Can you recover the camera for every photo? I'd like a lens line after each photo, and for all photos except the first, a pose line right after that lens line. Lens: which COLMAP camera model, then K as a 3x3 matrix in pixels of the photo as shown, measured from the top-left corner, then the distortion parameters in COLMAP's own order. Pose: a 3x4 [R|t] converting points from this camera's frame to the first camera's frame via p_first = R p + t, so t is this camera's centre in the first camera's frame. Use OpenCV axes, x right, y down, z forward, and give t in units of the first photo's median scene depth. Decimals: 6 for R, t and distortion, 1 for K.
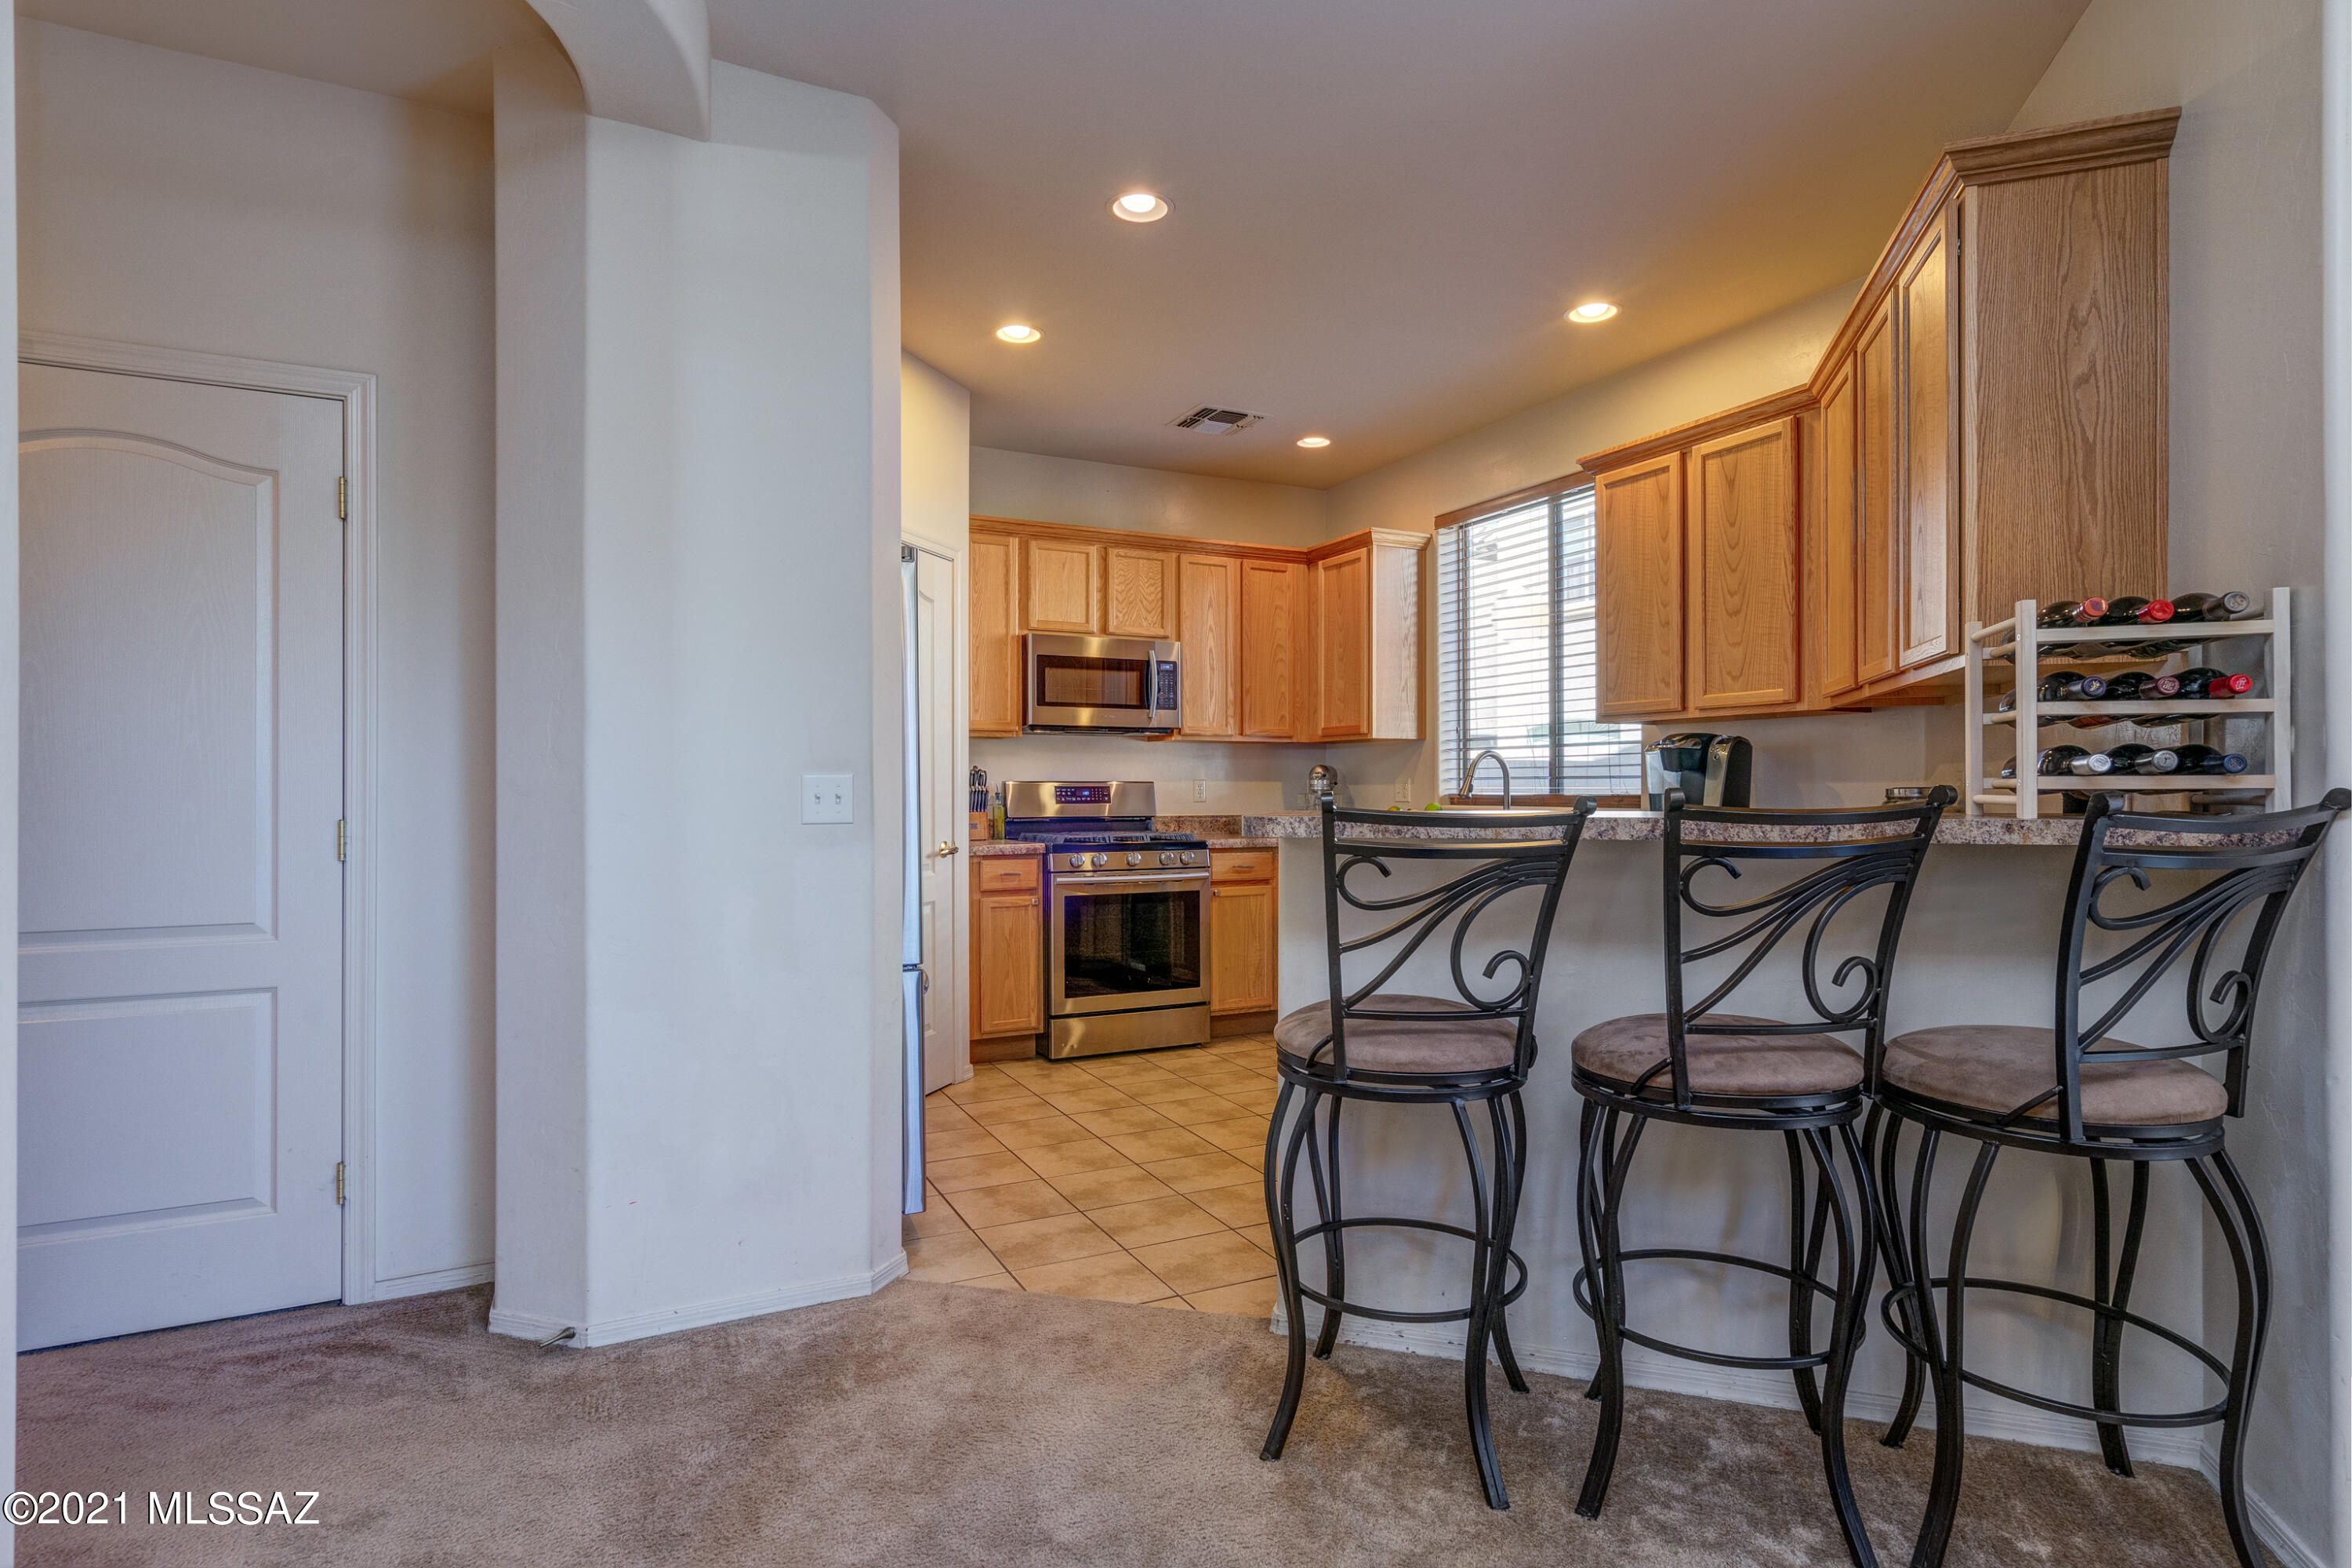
lens RADIAL K [[1232.6, 0, 1158.4], [0, 1232.6, 788.4], [0, 0, 1]] dist [-0.004163, 0.000888]
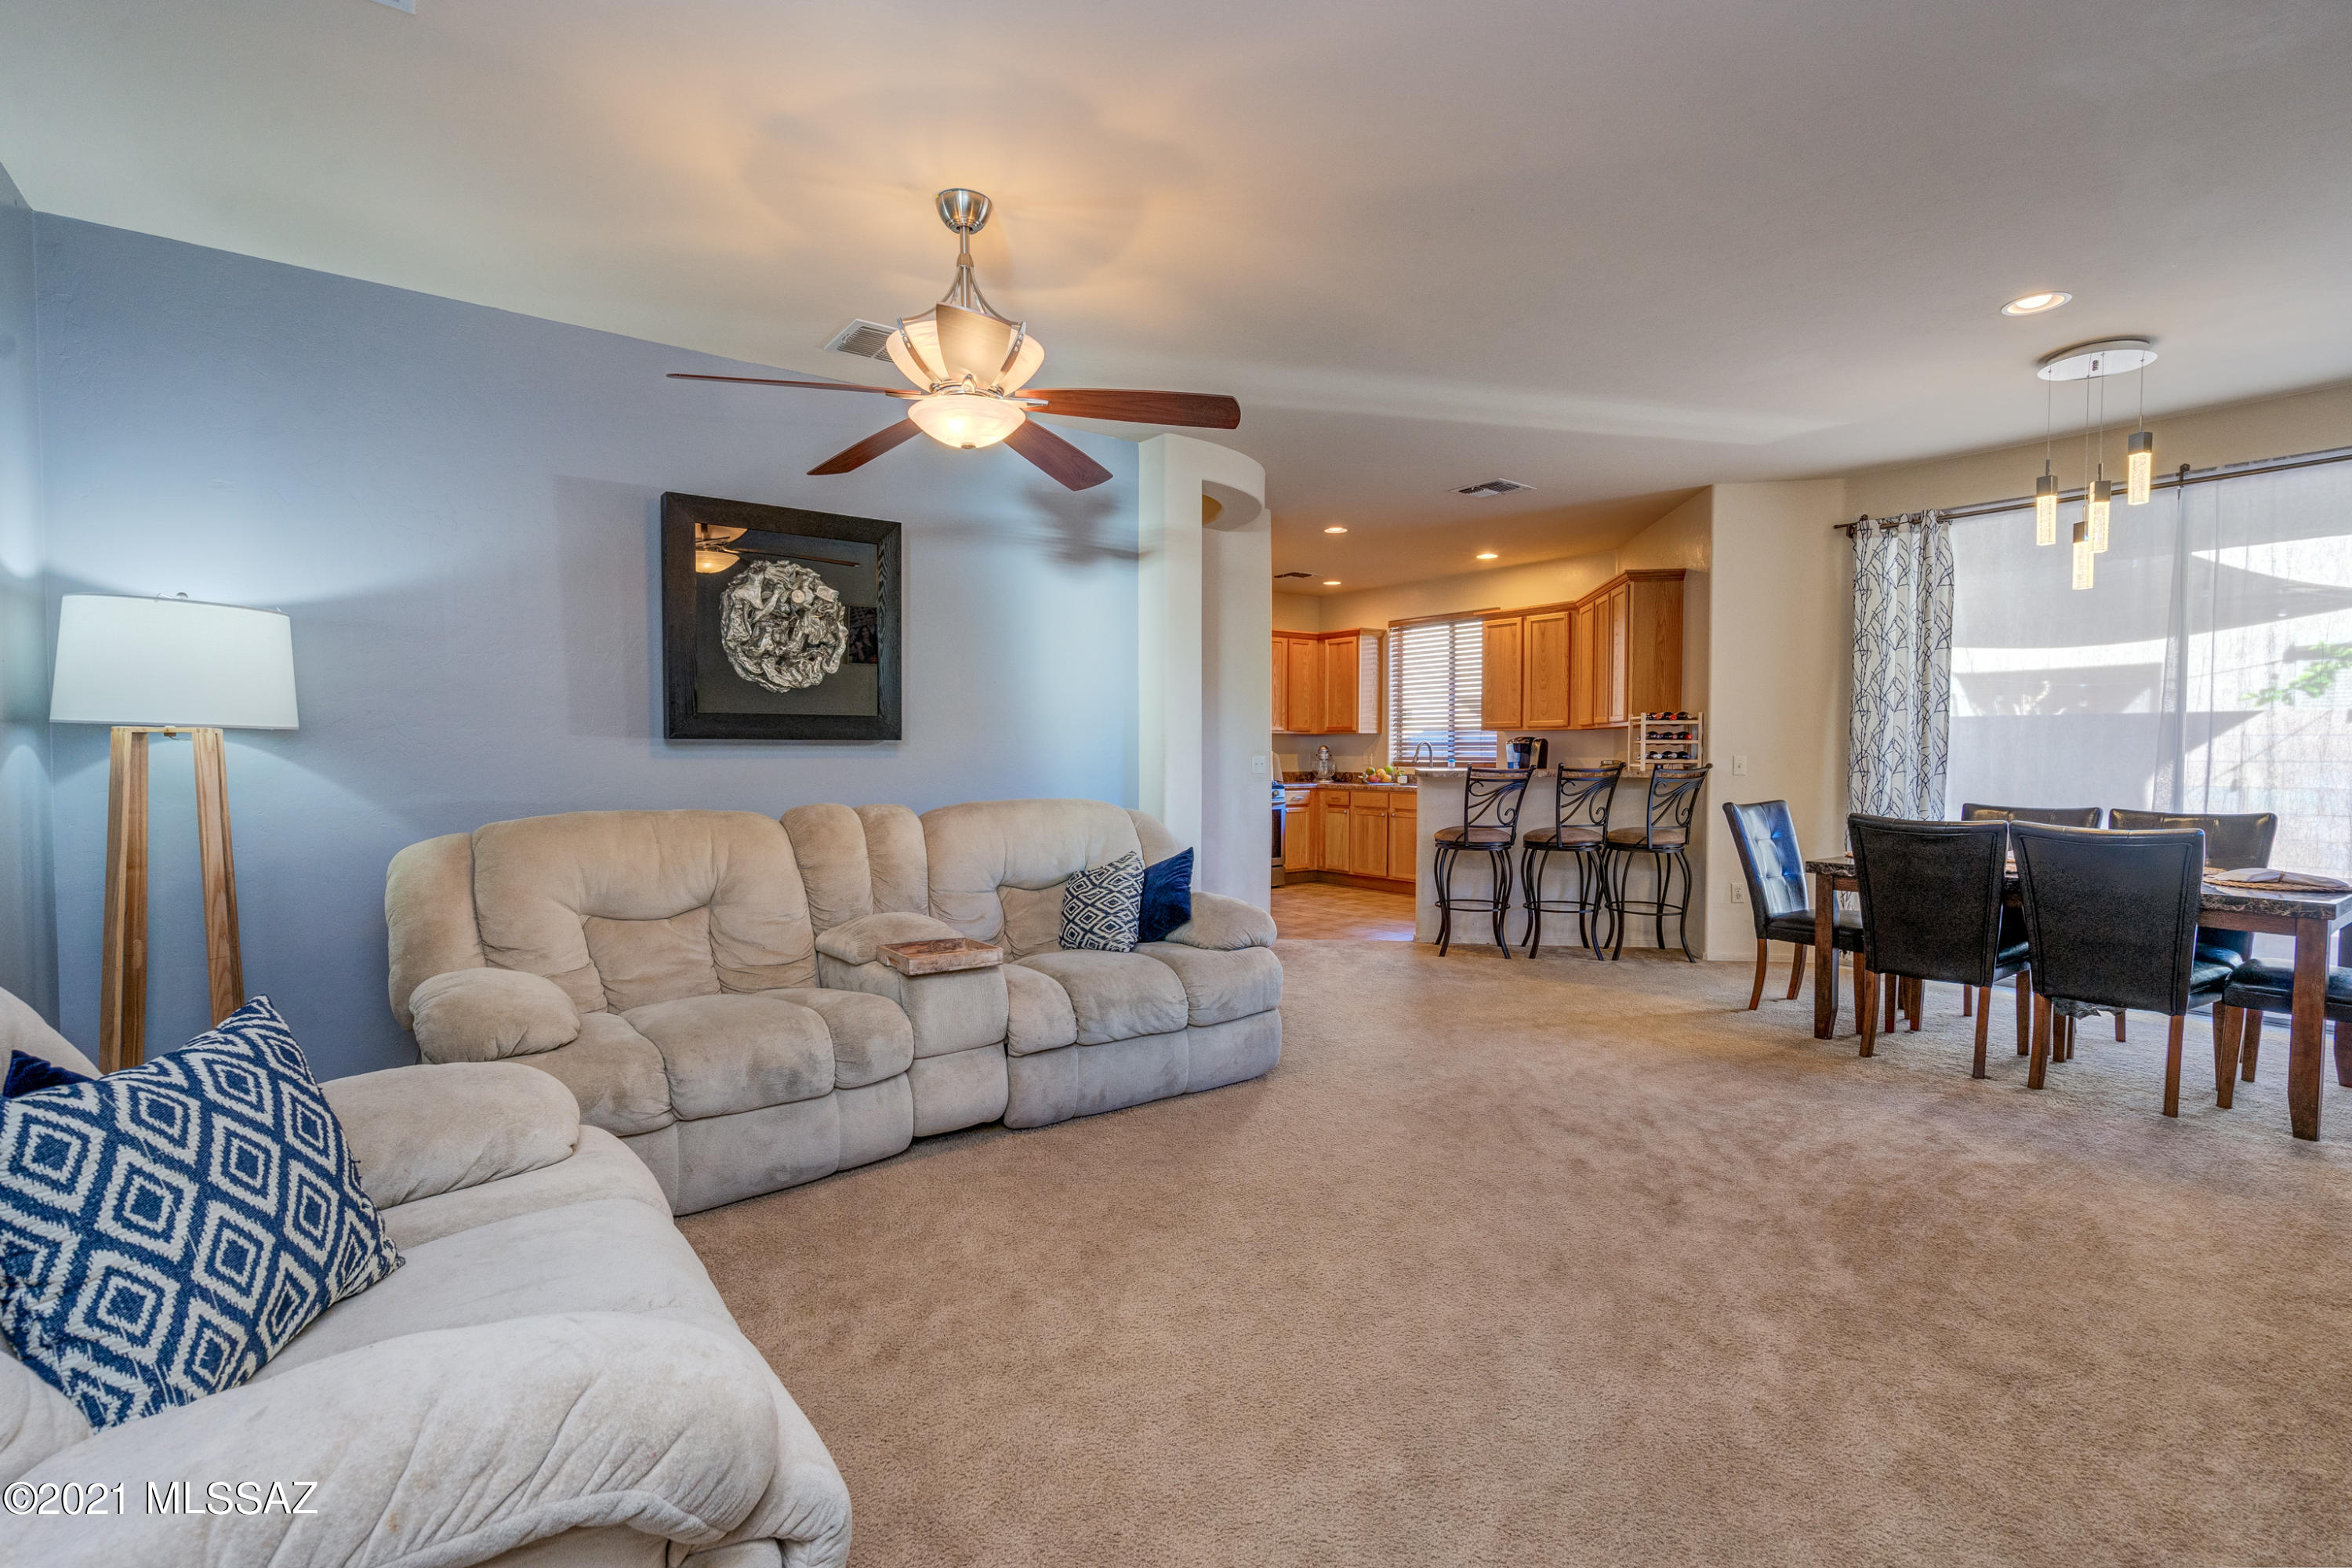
lens RADIAL K [[1073.0, 0, 1182.2], [0, 1073.0, 796.5], [0, 0, 1]] dist [-0.001117, -0.000823]
pose [[0.982337, -0.008702, 0.186919, -1.222912], [0.000485, 0.999033, 0.043957, -0.039106], [-0.187120, -0.043090, 0.981391, -1.856961]]
